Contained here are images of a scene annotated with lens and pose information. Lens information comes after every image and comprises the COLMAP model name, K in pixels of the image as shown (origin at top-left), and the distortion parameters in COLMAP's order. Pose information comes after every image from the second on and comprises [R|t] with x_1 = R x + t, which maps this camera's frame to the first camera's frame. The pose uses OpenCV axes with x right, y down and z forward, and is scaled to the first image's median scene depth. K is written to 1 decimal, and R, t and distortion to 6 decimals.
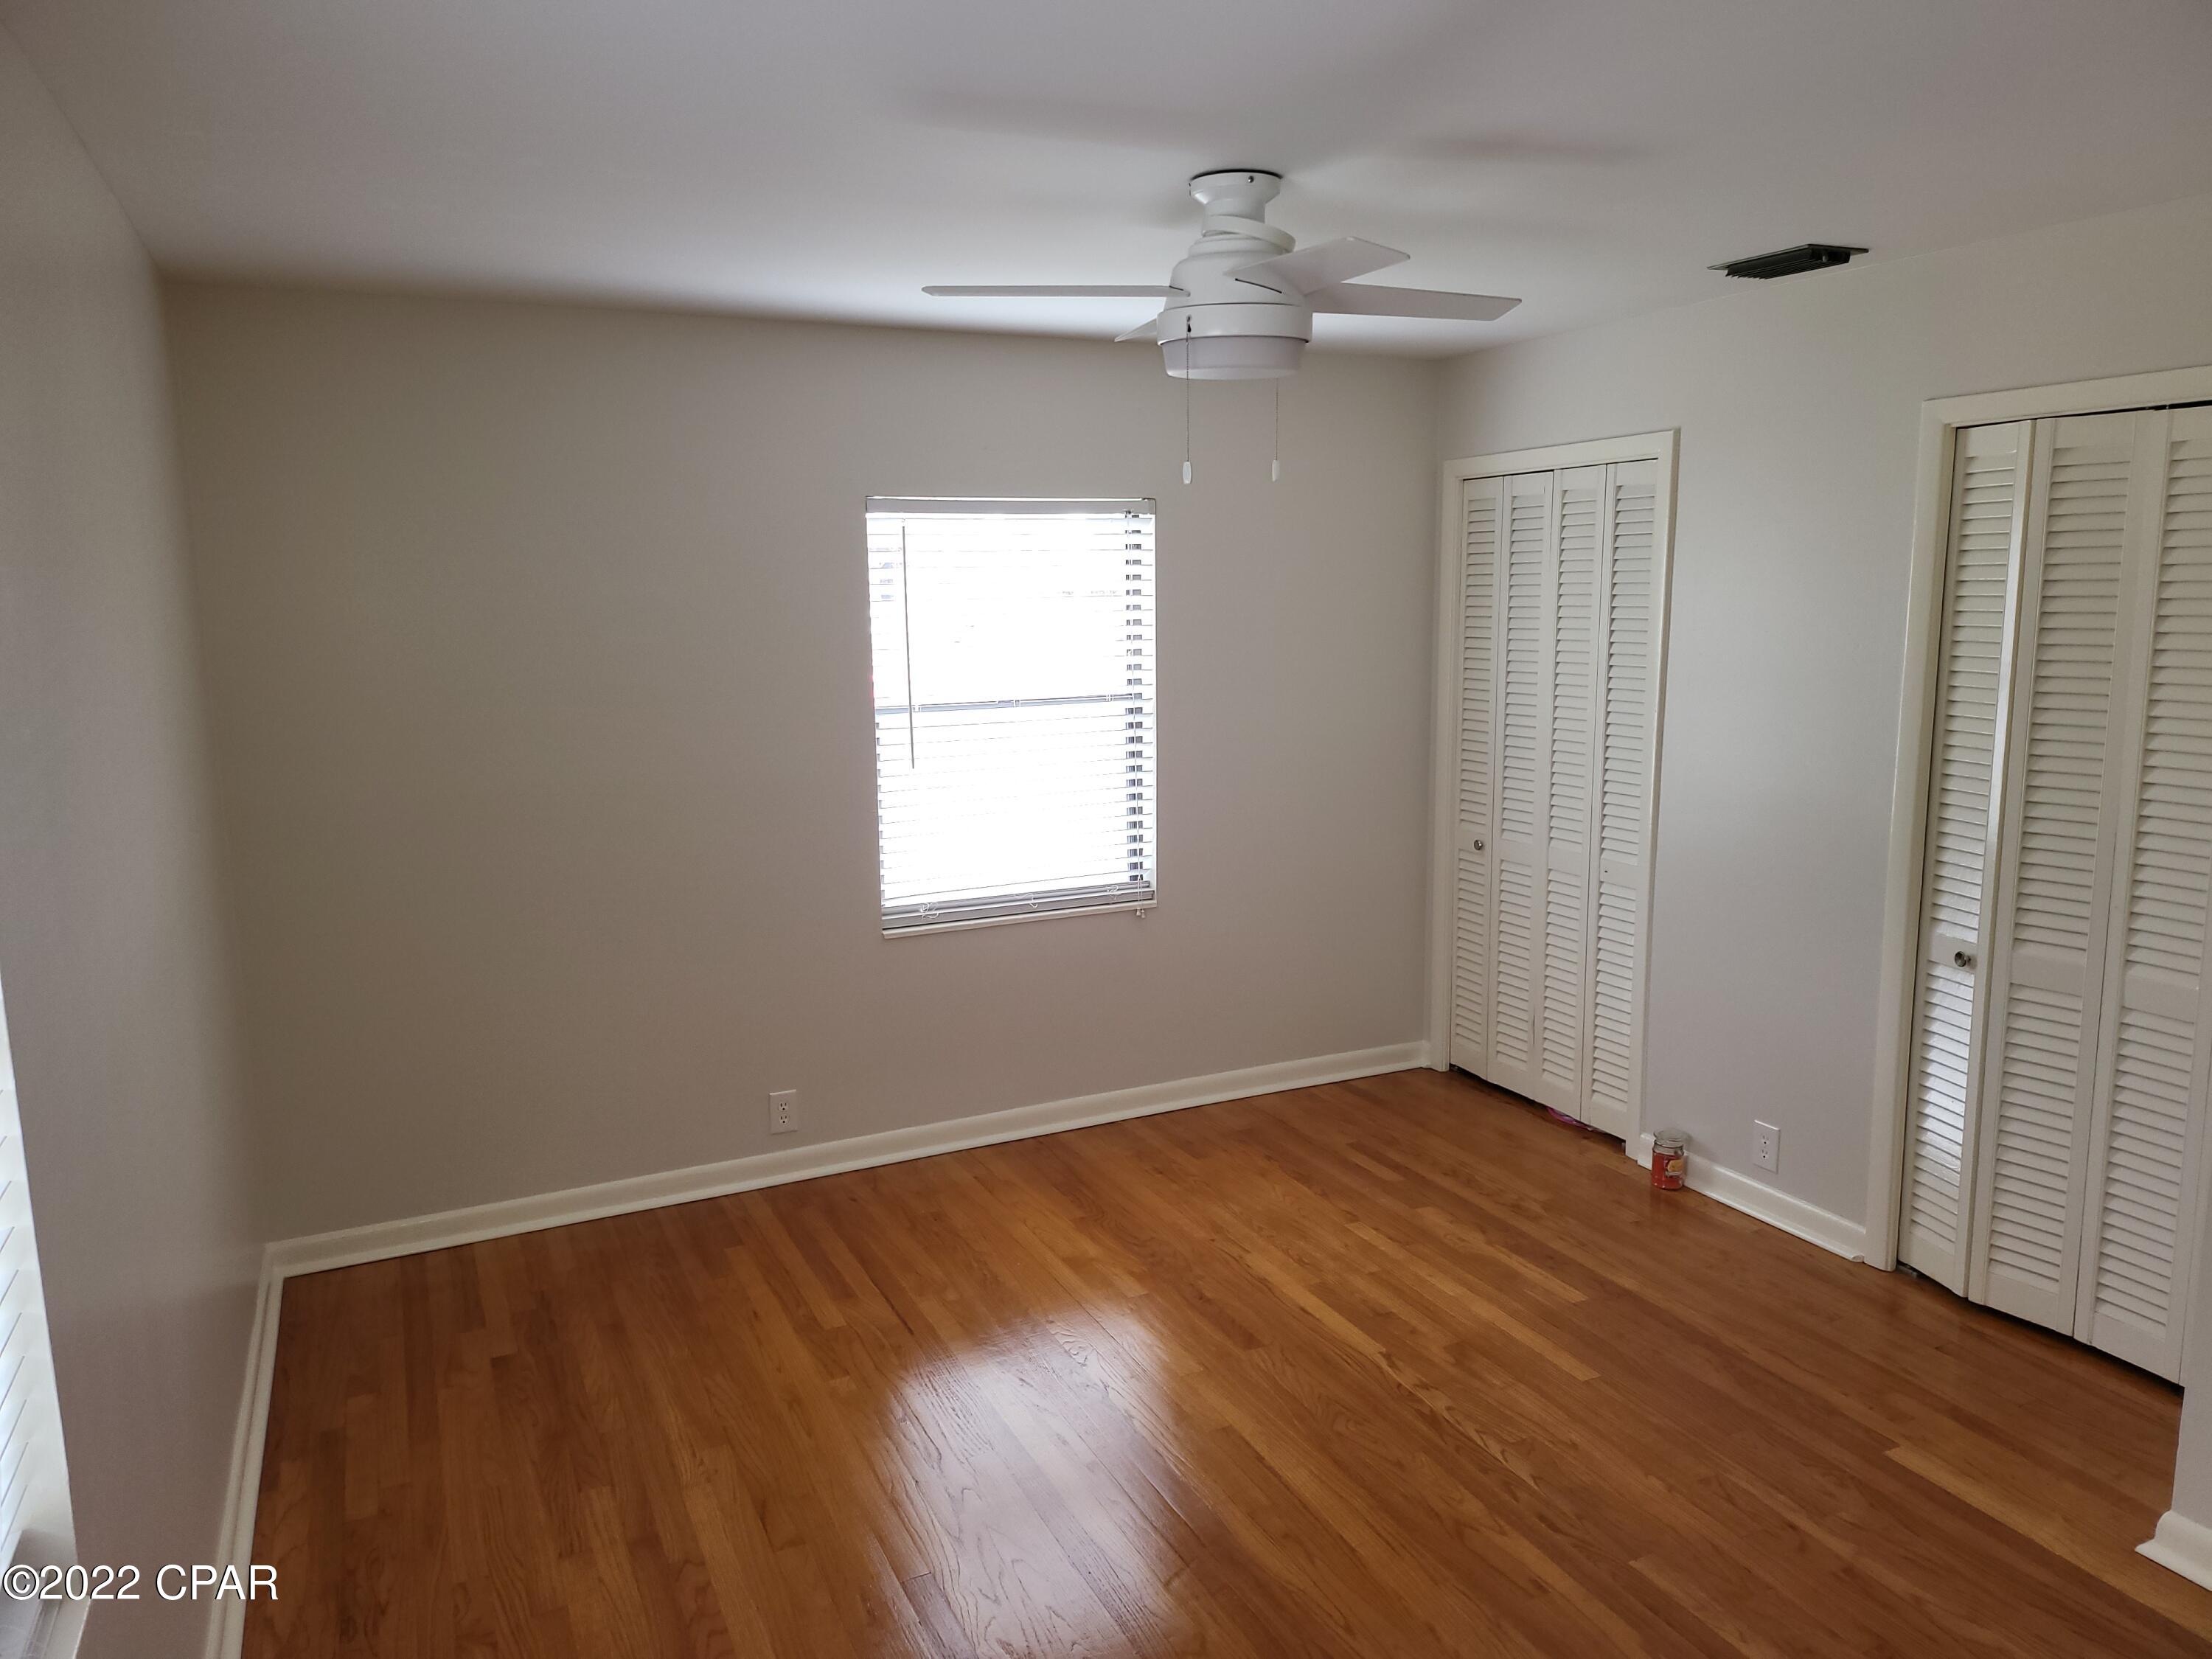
lens RADIAL K [[1528.4, 0, 1093.8], [0, 1528.4, 821.8], [0, 0, 1]] dist [0.004564, -0.001157]
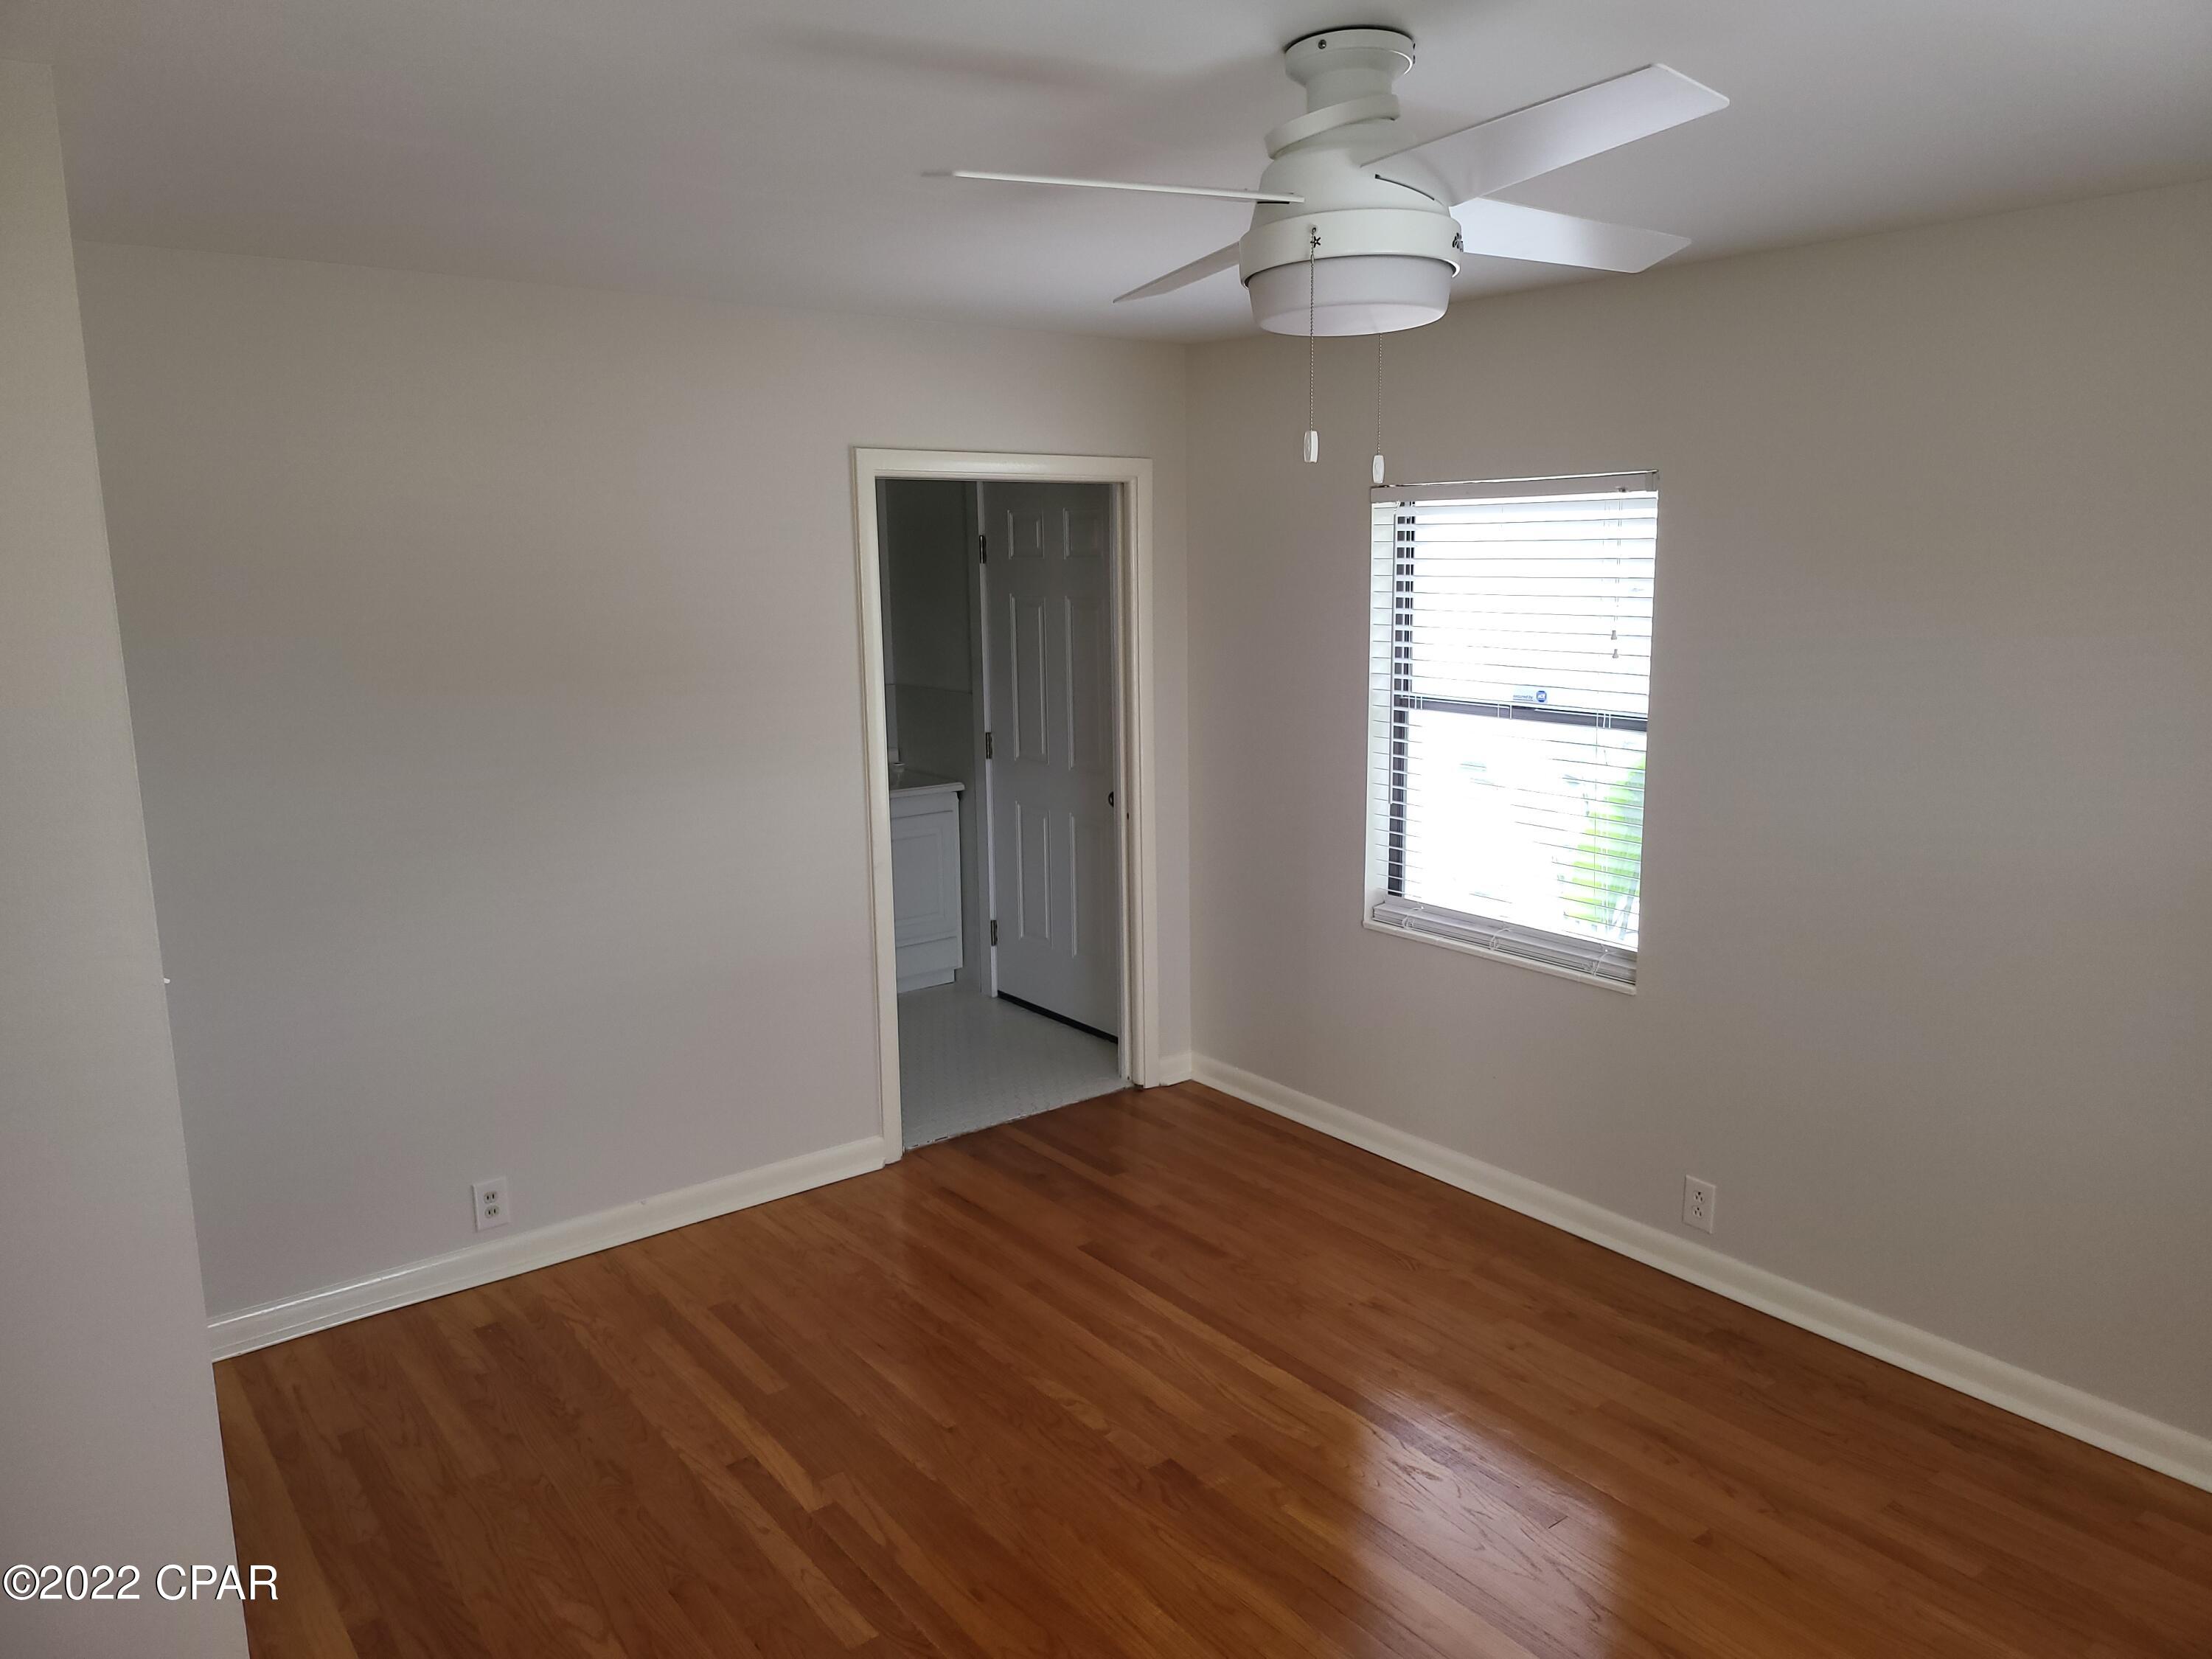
lens RADIAL K [[1528.4, 0, 1107.5], [0, 1528.4, 838.6], [0, 0, 1]] dist [0.004564, -0.001157]
pose [[-0.975758, 0.068468, -0.207869, 0.371565], [-0.003079, 0.945415, 0.325856, -0.294303], [0.218833, 0.318596, -0.922285, 1.740665]]
